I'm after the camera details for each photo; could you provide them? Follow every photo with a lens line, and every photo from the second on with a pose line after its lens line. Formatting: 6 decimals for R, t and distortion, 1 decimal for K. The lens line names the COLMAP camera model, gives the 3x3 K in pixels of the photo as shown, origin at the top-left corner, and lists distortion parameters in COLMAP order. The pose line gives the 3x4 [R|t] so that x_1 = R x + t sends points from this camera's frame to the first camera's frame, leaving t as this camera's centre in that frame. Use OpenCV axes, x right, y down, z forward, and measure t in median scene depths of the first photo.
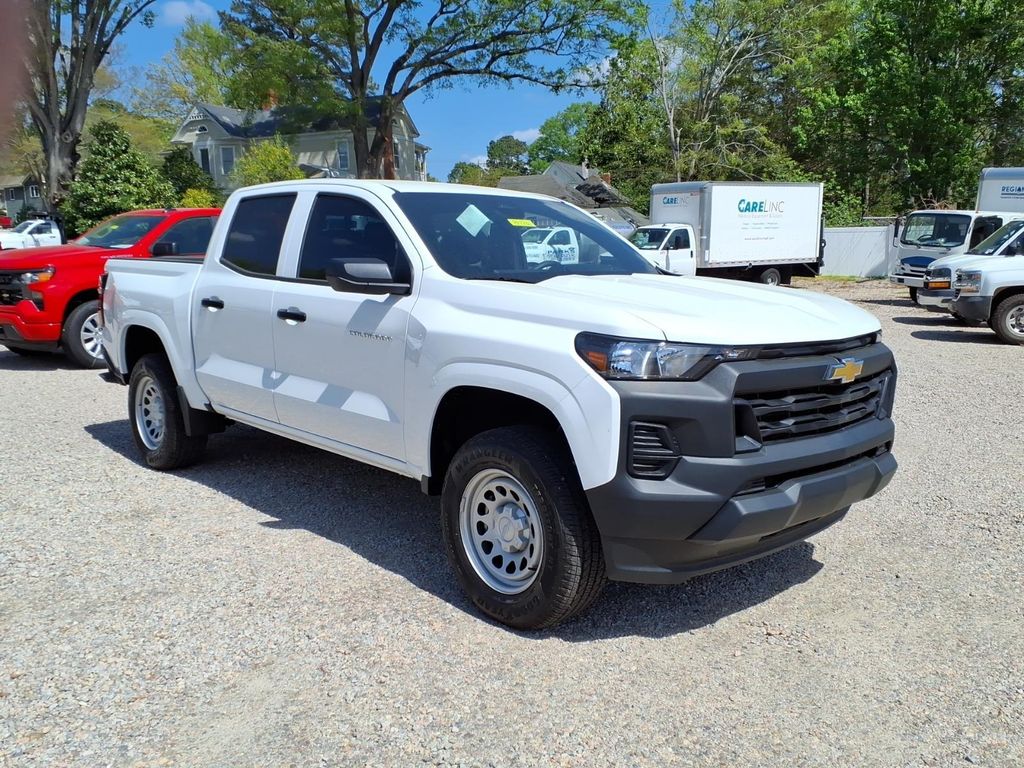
lens RADIAL K [[914.3, 0, 510.8], [0, 914.3, 366.6], [0, 0, 1]] dist [0.033652, -0.005186]
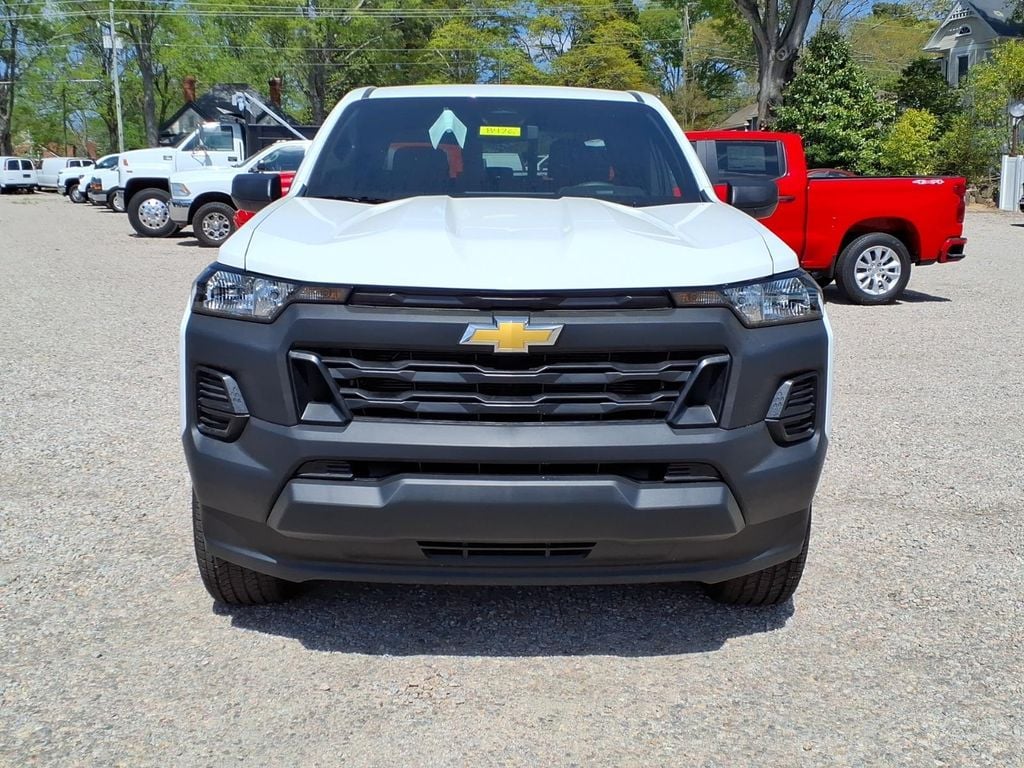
lens RADIAL K [[1141.4, 0, 512.0], [0, 1141.4, 384.0], [0, 0, 1]] dist [0.062122, -0.123744]
pose [[0.756330, 0.118031, -0.643455, 0.056704], [-0.090543, 0.993009, 0.075725, -0.001495], [0.647894, 0.000987, 0.761729, 0.022243]]
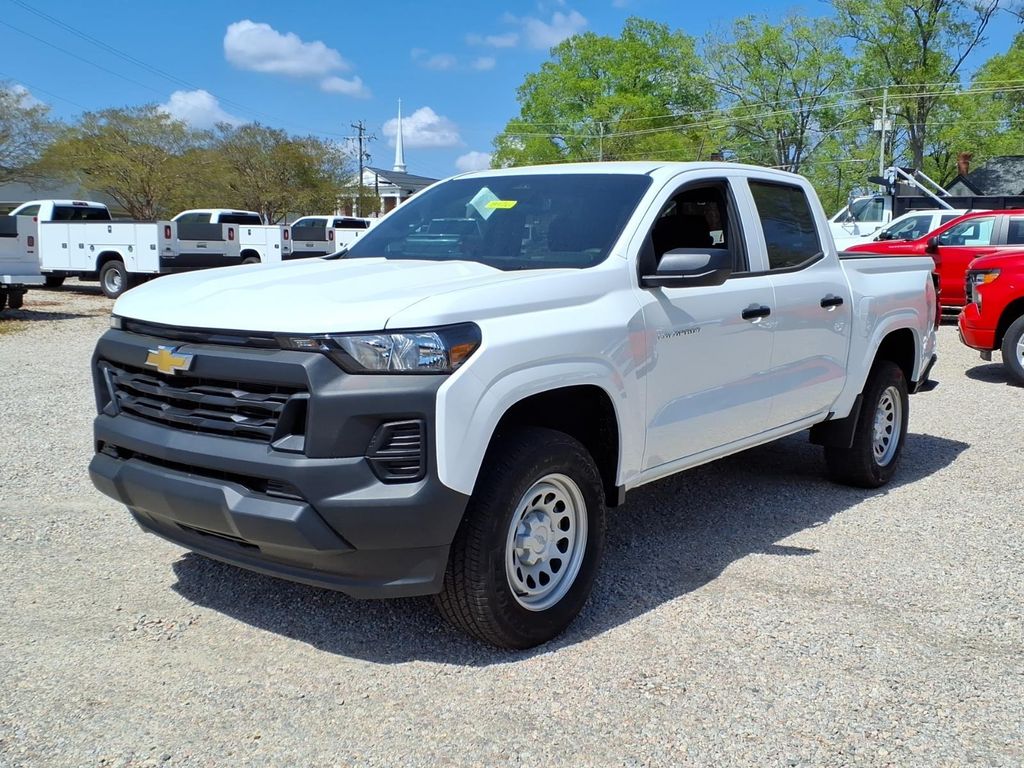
lens RADIAL K [[1054.3, 0, 512.0], [0, 1054.3, 384.0], [0, 0, 1]] dist [0.120974, -0.320649]
pose [[0.163271, 0.129476, -0.978048, 0.088798], [-0.137614, 0.984648, 0.107378, -0.008095], [0.976937, 0.117061, 0.178582, 0.071215]]
